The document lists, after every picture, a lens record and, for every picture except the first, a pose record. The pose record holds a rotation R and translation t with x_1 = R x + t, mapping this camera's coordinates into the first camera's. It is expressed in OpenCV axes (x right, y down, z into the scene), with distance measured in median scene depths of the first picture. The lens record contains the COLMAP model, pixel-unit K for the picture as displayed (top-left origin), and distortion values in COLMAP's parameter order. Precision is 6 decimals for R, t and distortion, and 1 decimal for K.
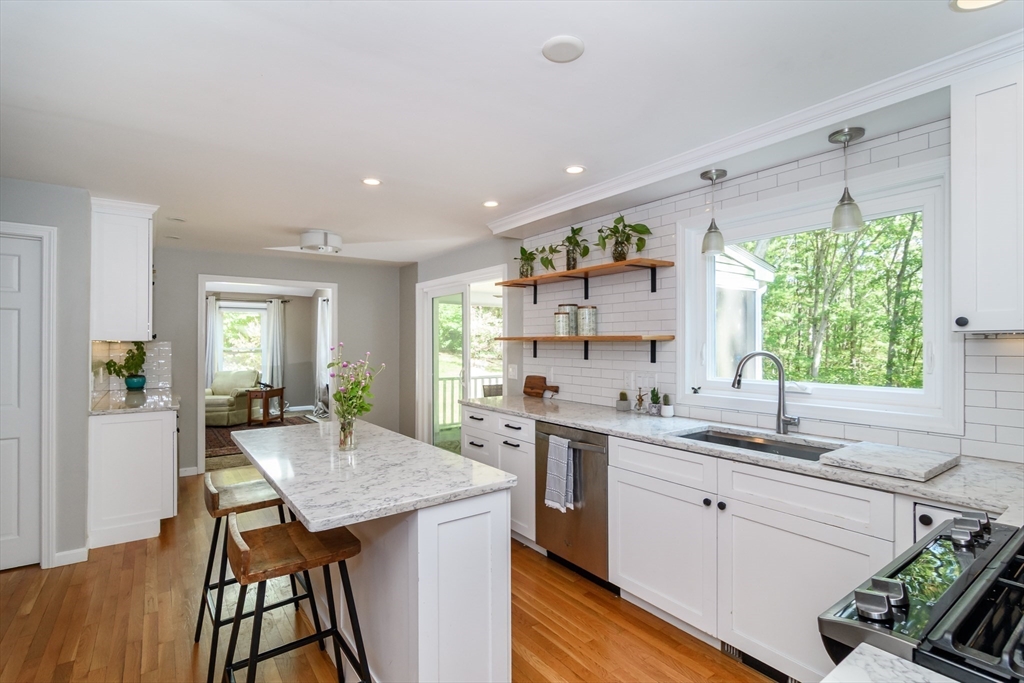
lens RADIAL K [[488.4, 0, 512.0], [0, 488.4, 341.5], [0, 0, 1]] dist [0.001006, 0.000062]
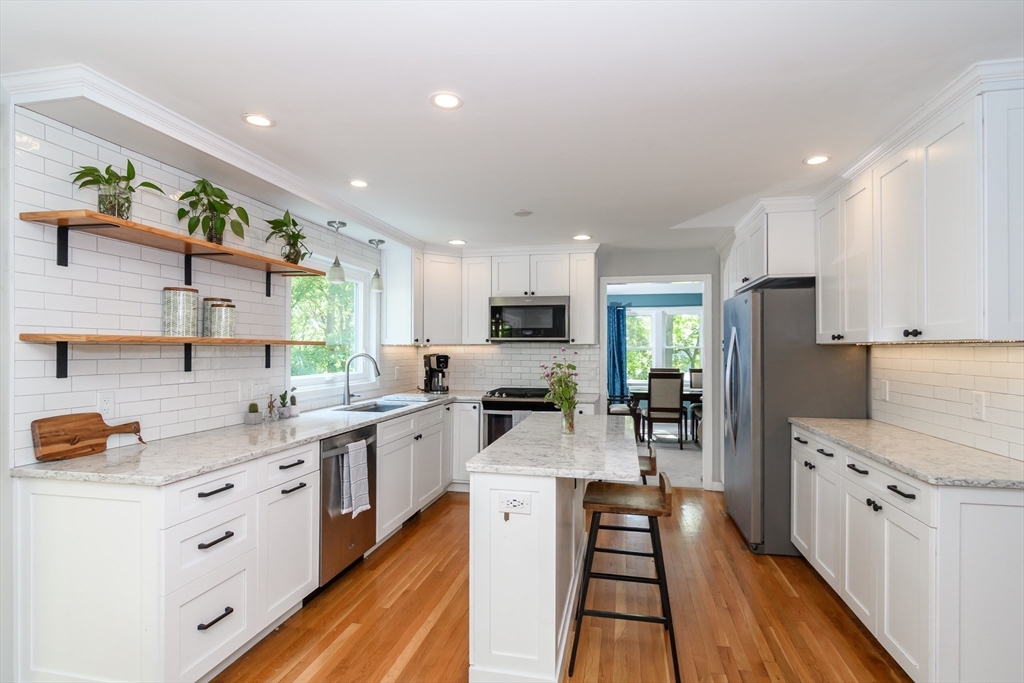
lens RADIAL K [[495.4, 0, 512.0], [0, 495.4, 341.5], [0, 0, 1]] dist [-0.001591, -0.000176]
pose [[-0.667823, 0.008686, 0.744270, -0.703188], [-0.006287, 0.999830, -0.017310, 0.003584], [-0.744294, -0.016239, -0.667655, 1.154840]]
